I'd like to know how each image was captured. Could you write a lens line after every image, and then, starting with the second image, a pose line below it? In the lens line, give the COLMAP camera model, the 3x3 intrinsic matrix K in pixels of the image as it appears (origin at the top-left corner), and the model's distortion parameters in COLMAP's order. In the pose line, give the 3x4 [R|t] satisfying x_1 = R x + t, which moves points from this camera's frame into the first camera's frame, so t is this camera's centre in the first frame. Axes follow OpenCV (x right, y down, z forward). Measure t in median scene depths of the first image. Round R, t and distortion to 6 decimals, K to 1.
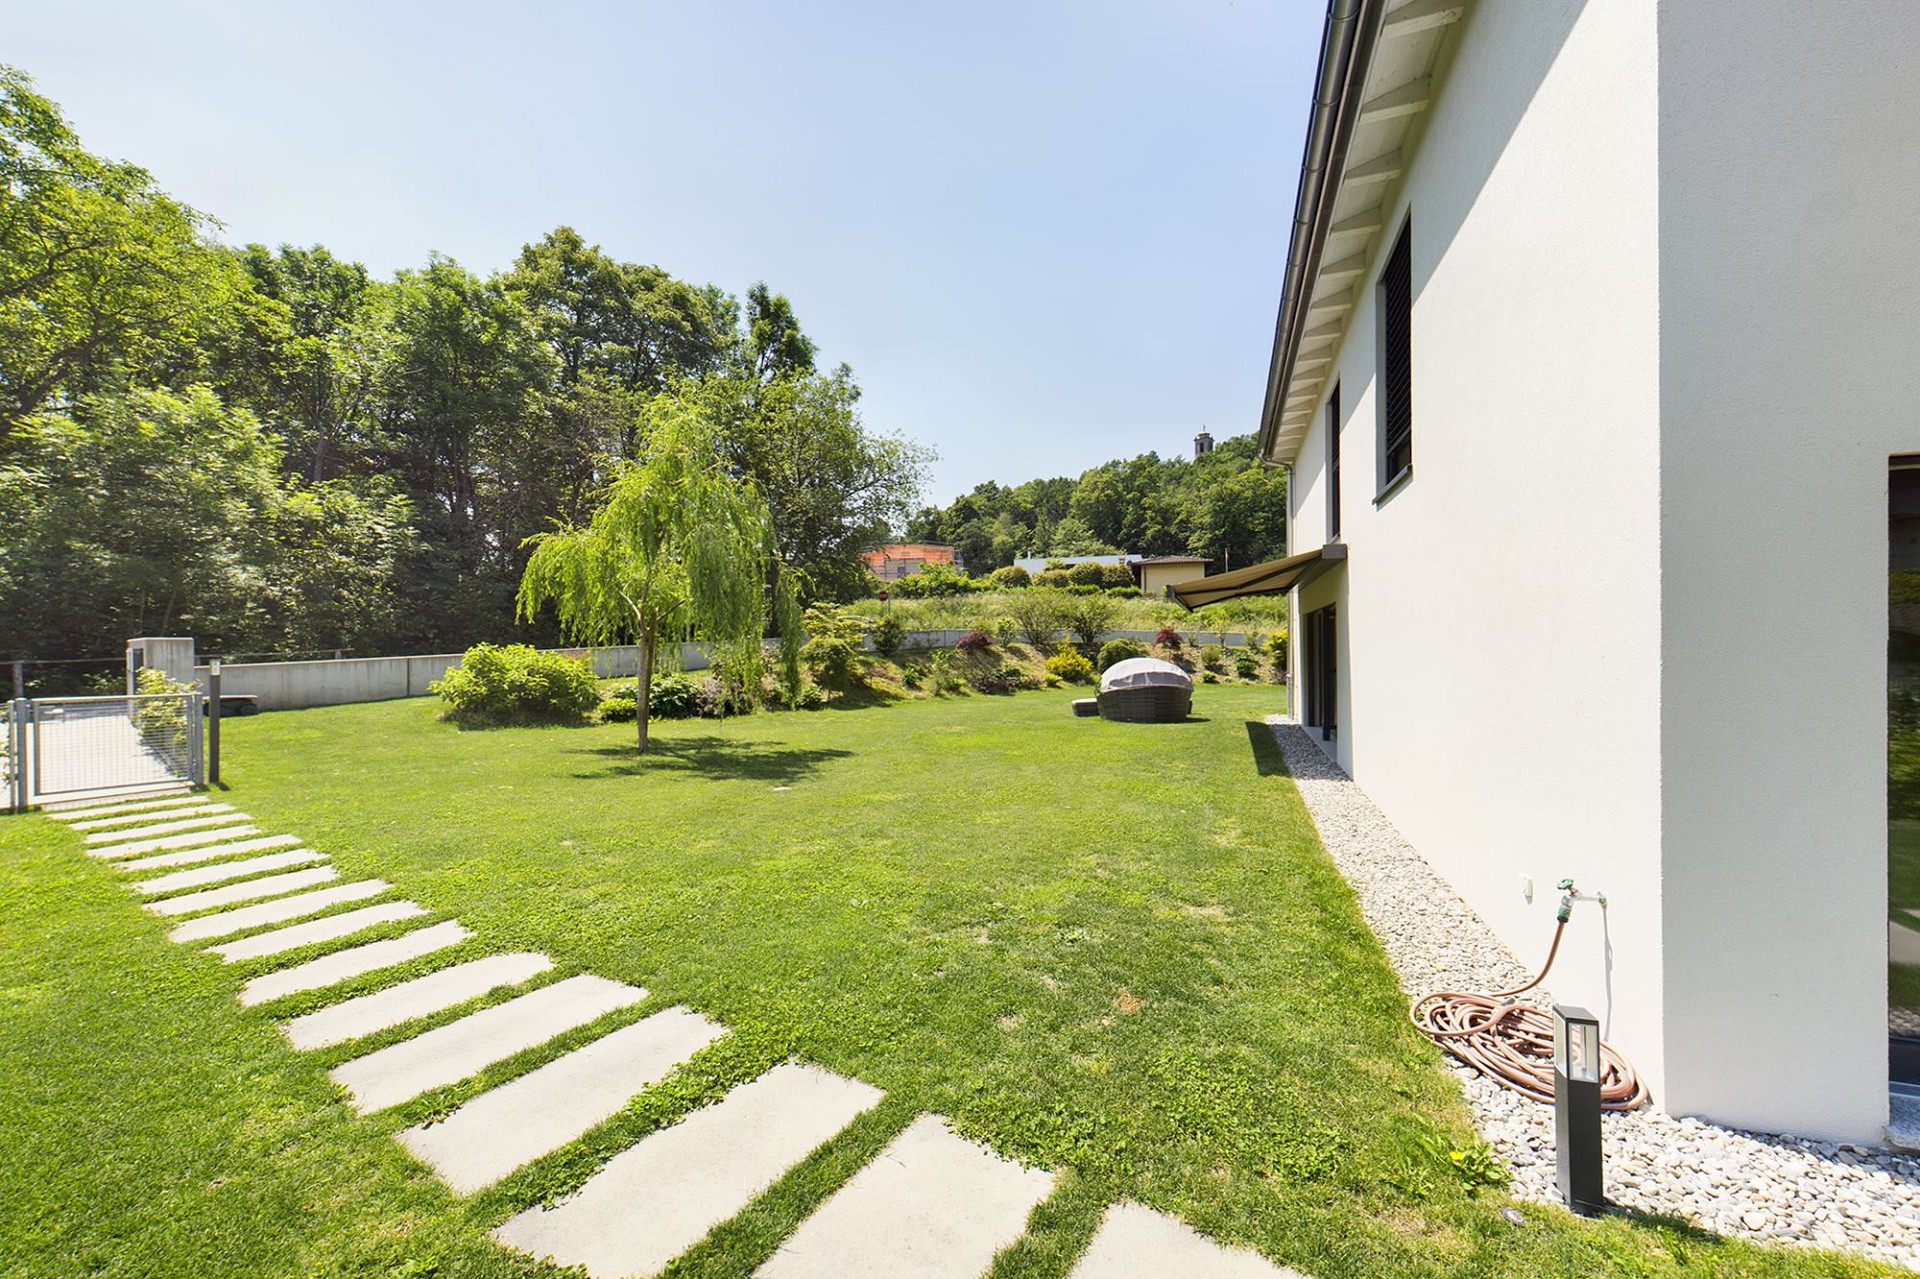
lens RADIAL K [[995.5, 0, 960.0], [0, 995.5, 639.5], [0, 0, 1]] dist [0.011079, 0.000466]
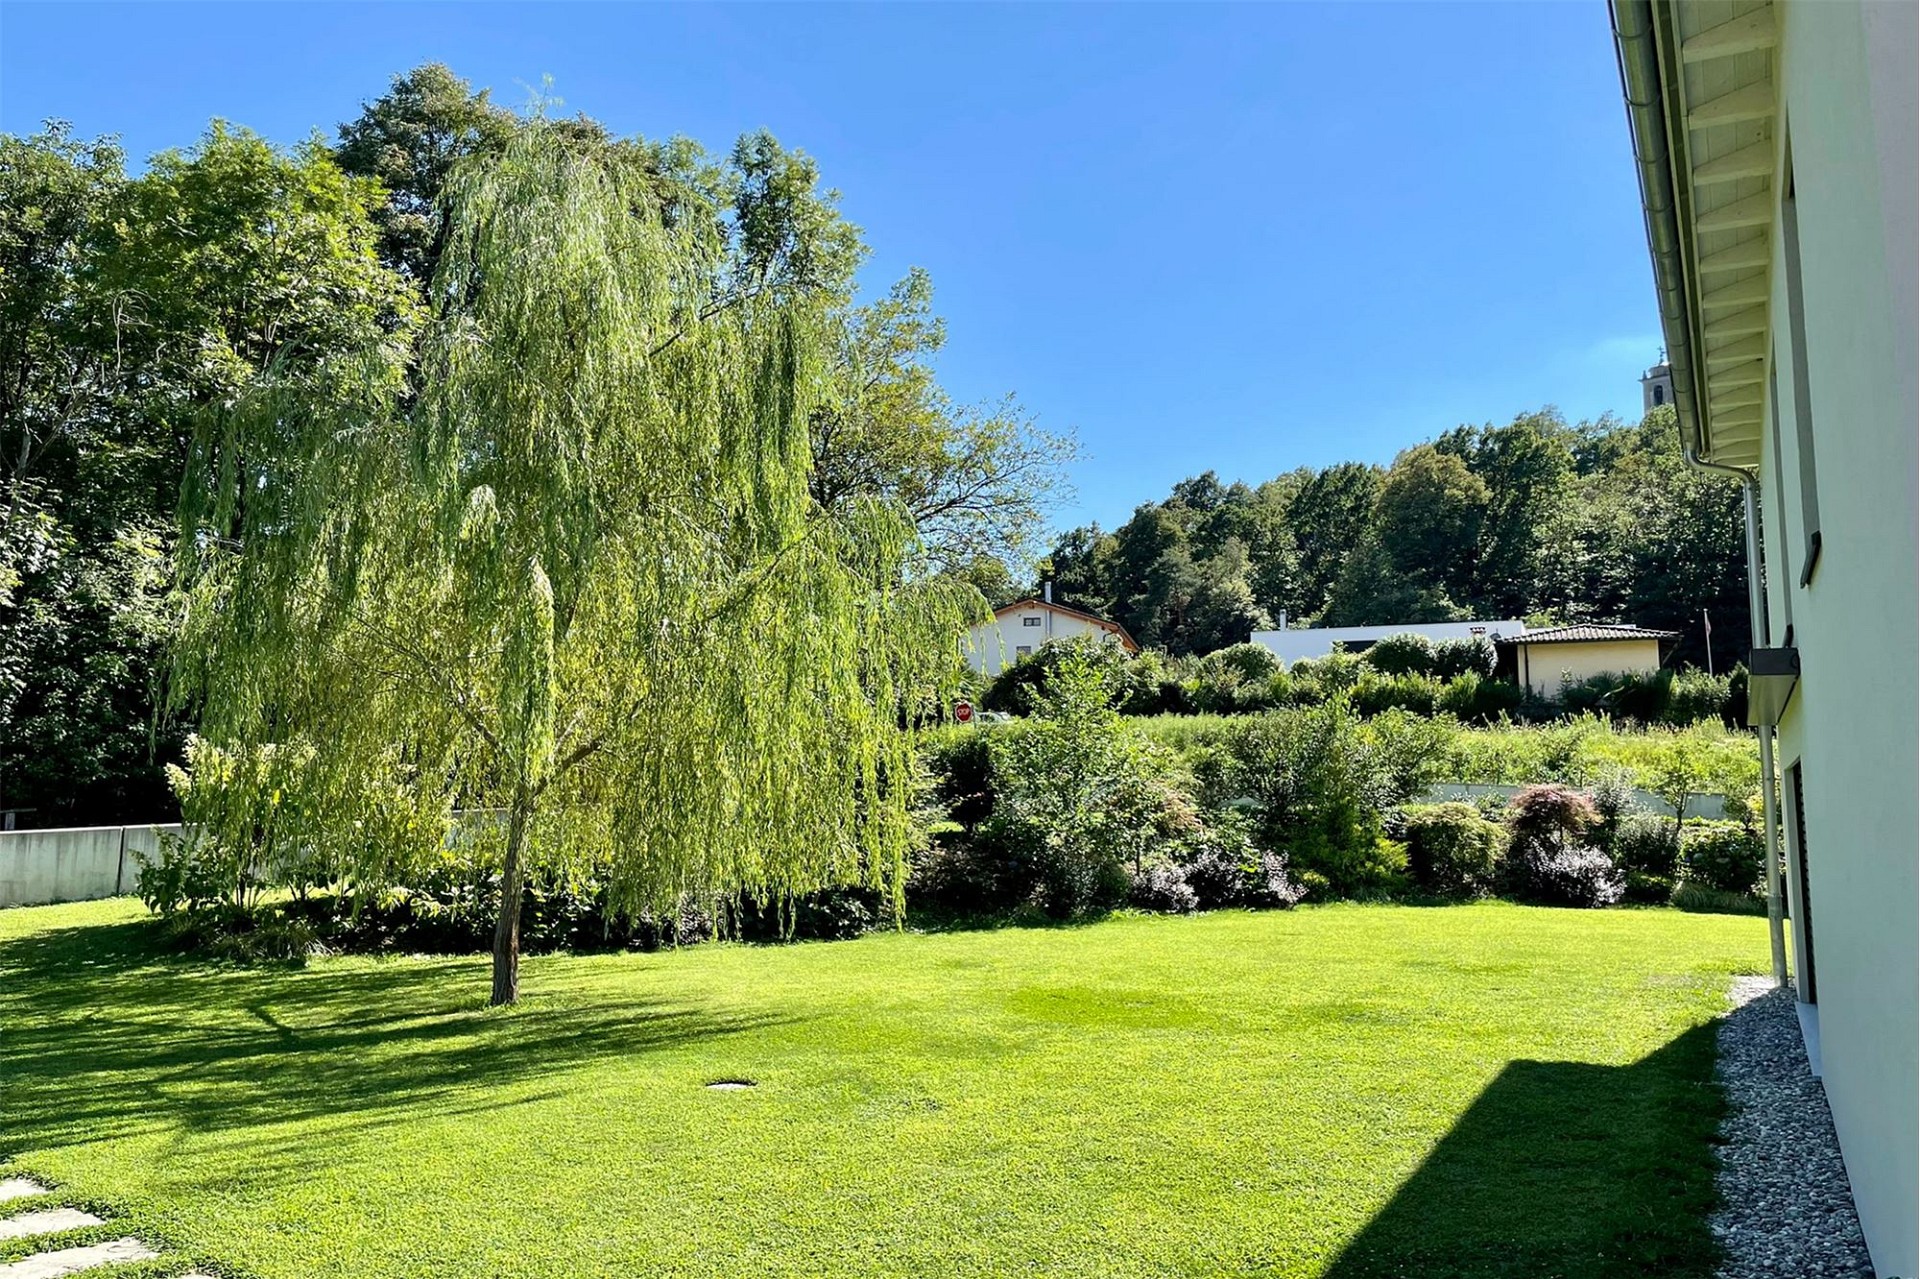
lens RADIAL K [[995.5, 0, 960.0], [0, 995.5, 639.5], [0, 0, 1]] dist [0.011079, 0.000466]
pose [[0.997847, -0.014526, -0.063953, -0.059019], [0.009962, 0.997419, -0.071101, -0.042095], [0.064821, 0.070311, 0.995417, 0.492693]]
